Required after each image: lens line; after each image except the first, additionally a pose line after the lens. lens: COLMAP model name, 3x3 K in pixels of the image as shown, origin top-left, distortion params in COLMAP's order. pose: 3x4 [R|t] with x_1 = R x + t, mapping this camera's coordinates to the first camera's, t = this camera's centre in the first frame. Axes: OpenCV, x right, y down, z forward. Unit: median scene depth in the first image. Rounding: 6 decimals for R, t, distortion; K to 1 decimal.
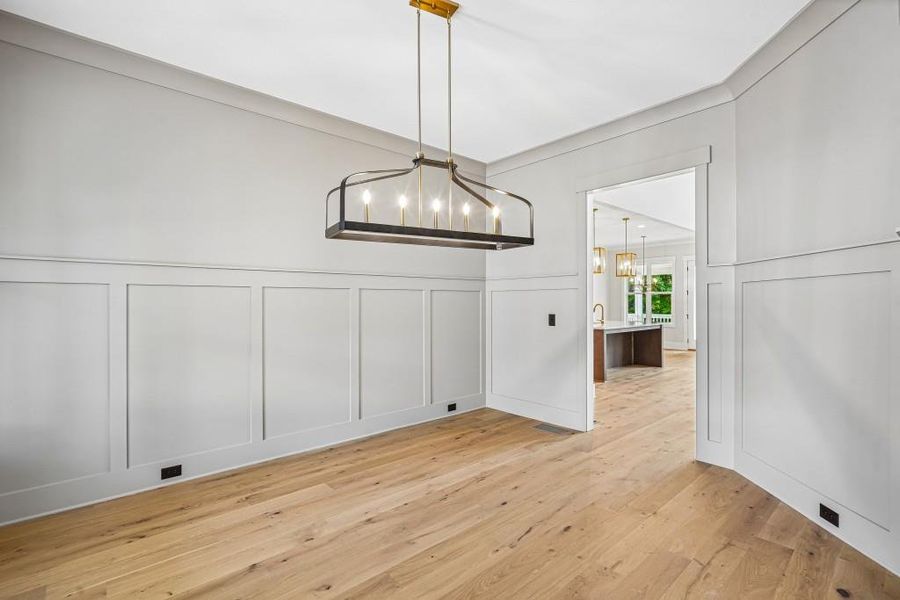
lens RADIAL K [[417.4, 0, 450.7], [0, 417.4, 301.4], [0, 0, 1]] dist [-0.002722, 0.001024]
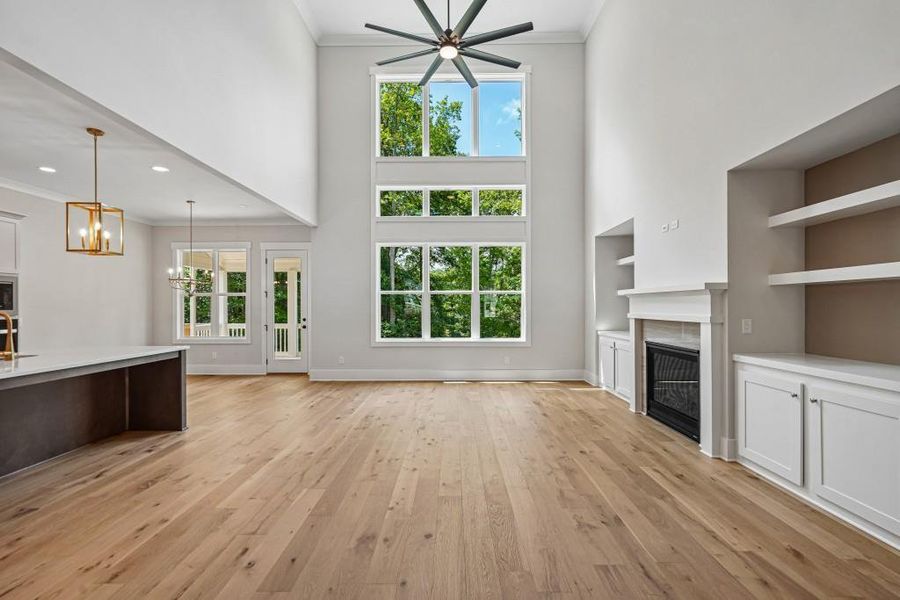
lens RADIAL K [[417.4, 0, 448.2], [0, 417.4, 302.7], [0, 0, 1]] dist [-0.002722, 0.001024]
pose [[0.676109, 0.008554, 0.736752, 0.707492], [-0.001994, 0.999950, -0.009780, -0.000059], [-0.736799, 0.005143, 0.676092, 0.807103]]
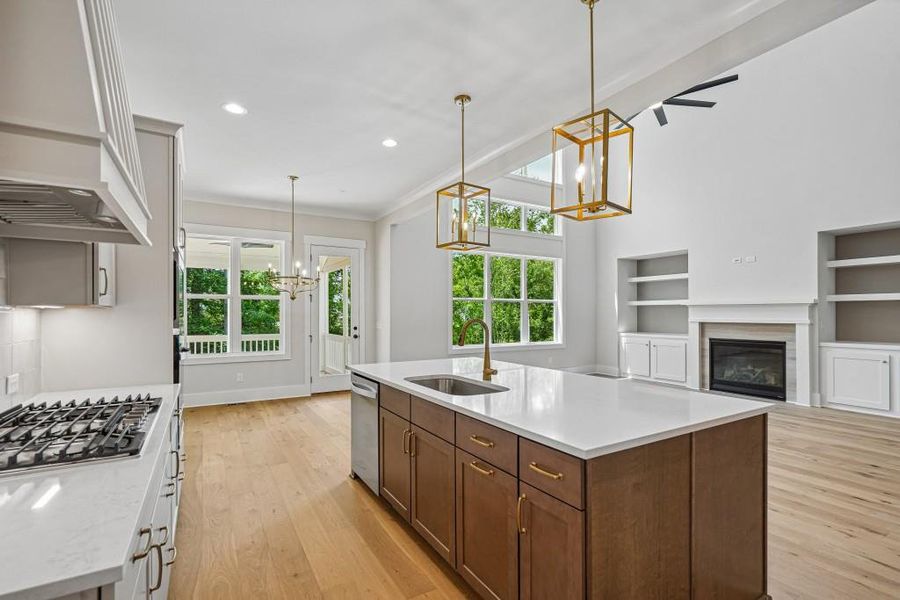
lens RADIAL K [[417.4, 0, 449.1], [0, 417.4, 311.8], [0, 0, 1]] dist [-0.002722, 0.001024]
pose [[0.194772, 0.007741, 0.980818, 0.070695], [-0.003623, 0.999968, -0.007173, 0.006109], [-0.980842, -0.002157, 0.194794, 1.956073]]
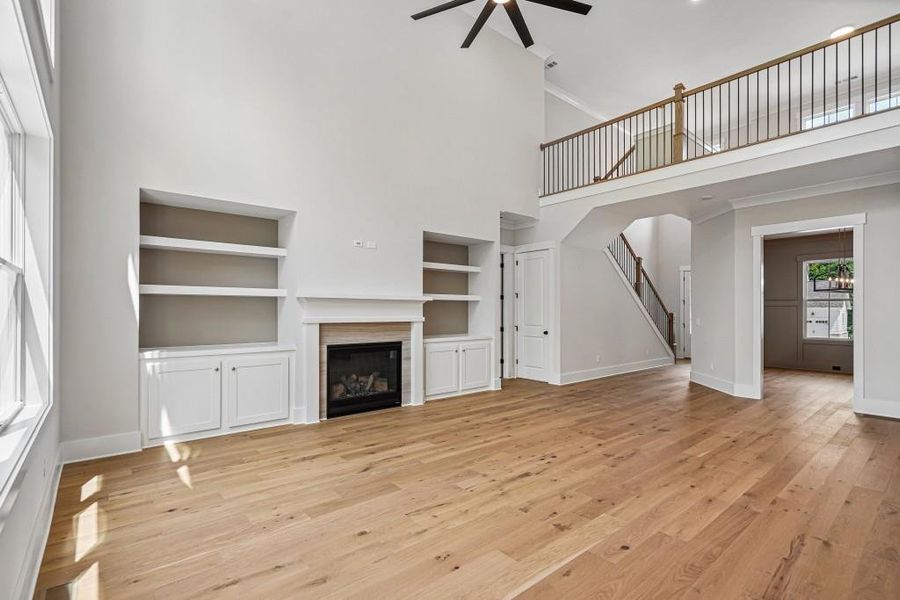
lens RADIAL K [[417.4, 0, 446.1], [0, 417.4, 312.9], [0, 0, 1]] dist [-0.002722, 0.001024]
pose [[-0.999256, 0.001440, 0.038542, 1.618529], [0.001419, 0.999999, -0.000578, 0.004209], [-0.038542, -0.000523, -0.999257, 2.460665]]
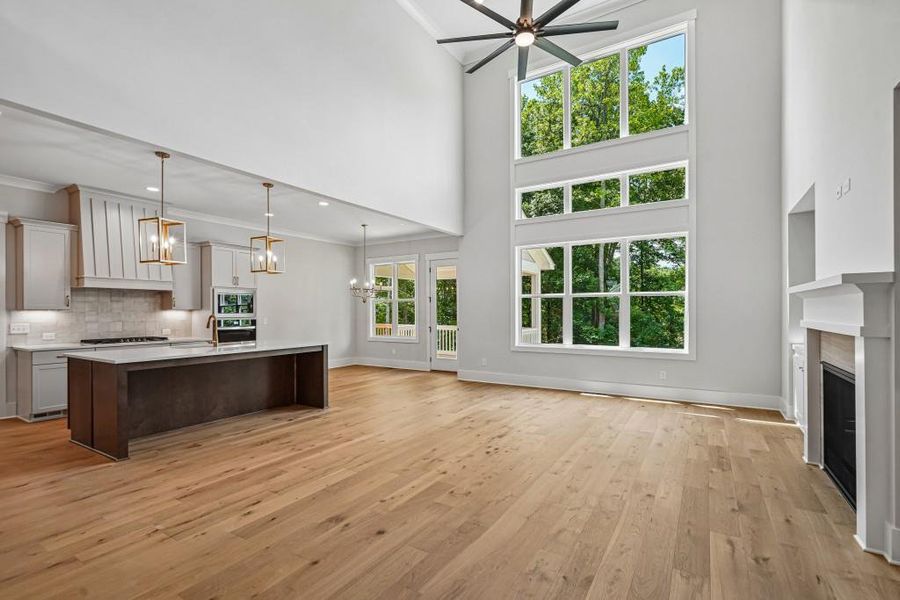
lens RADIAL K [[417.4, 0, 445.8], [0, 417.4, 307.6], [0, 0, 1]] dist [-0.002722, 0.001024]
pose [[0.960903, 0.002278, 0.276877, 1.050620], [-0.000862, 0.999986, -0.005236, -0.003275], [-0.276885, 0.004792, 0.960891, 0.609299]]
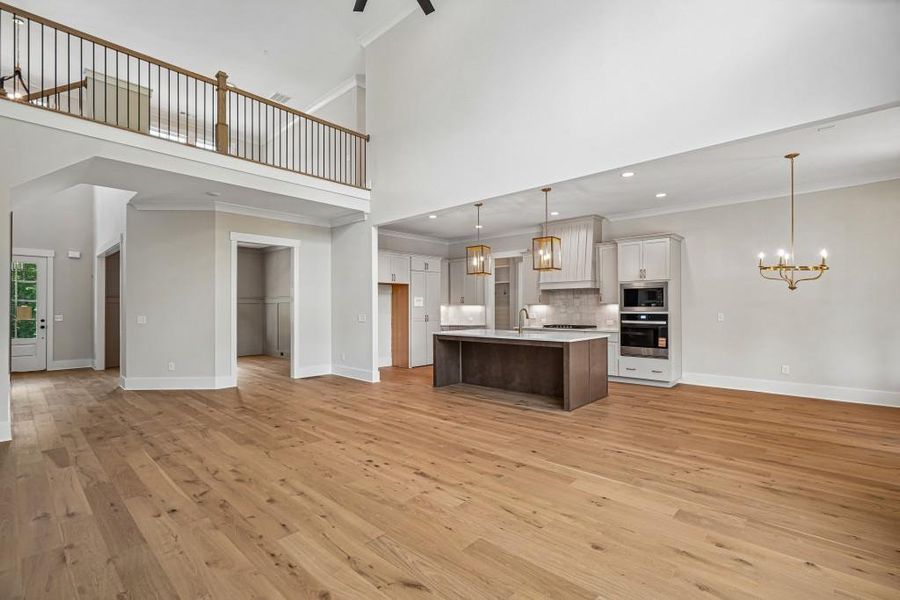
lens RADIAL K [[417.4, 0, 449.6], [0, 417.4, 299.8], [0, 0, 1]] dist [-0.002722, 0.001024]
pose [[0.083223, -0.014310, -0.996428, 2.314845], [0.009523, 0.999863, -0.013564, -0.001269], [0.996485, -0.008360, 0.083348, 1.611744]]
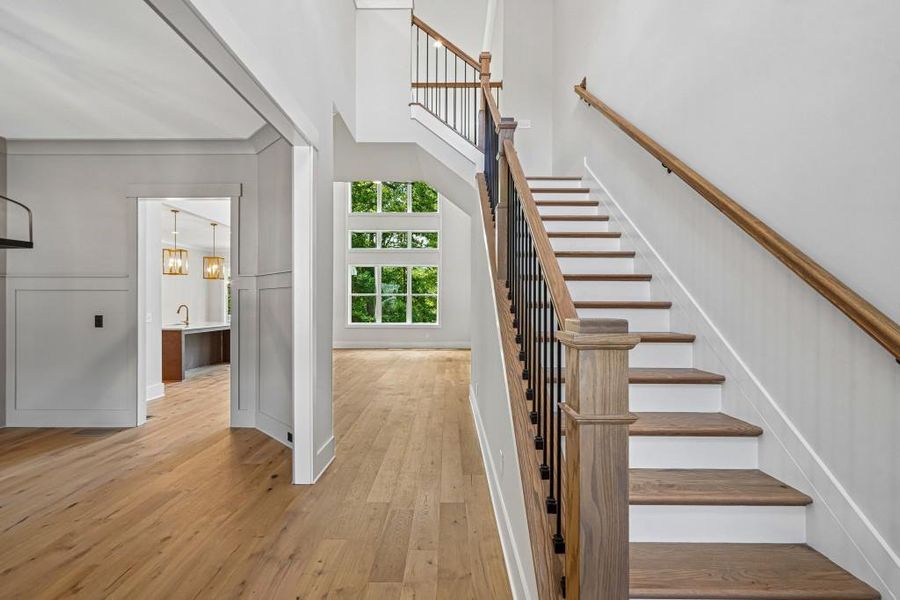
lens RADIAL K [[417.4, 0, 449.2], [0, 417.4, 304.1], [0, 0, 1]] dist [-0.002722, 0.001024]
pose [[0.667644, 0.002388, 0.744477, 0.072345], [-0.004414, 0.999990, 0.000752, -0.000332], [-0.744467, -0.003788, 0.667648, -0.297501]]
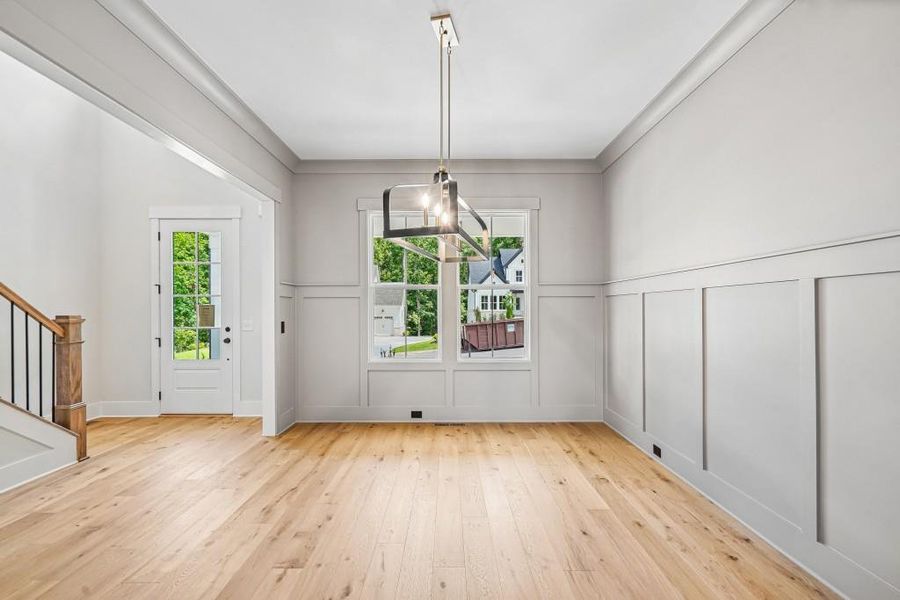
lens RADIAL K [[417.4, 0, 446.2], [0, 417.4, 304.4], [0, 0, 1]] dist [-0.002722, 0.001024]
pose [[-0.673600, 0.000570, -0.739096, 0.446821], [0.010471, 0.999907, -0.008772, -0.000012], [0.739022, -0.013648, -0.673543, 1.011649]]
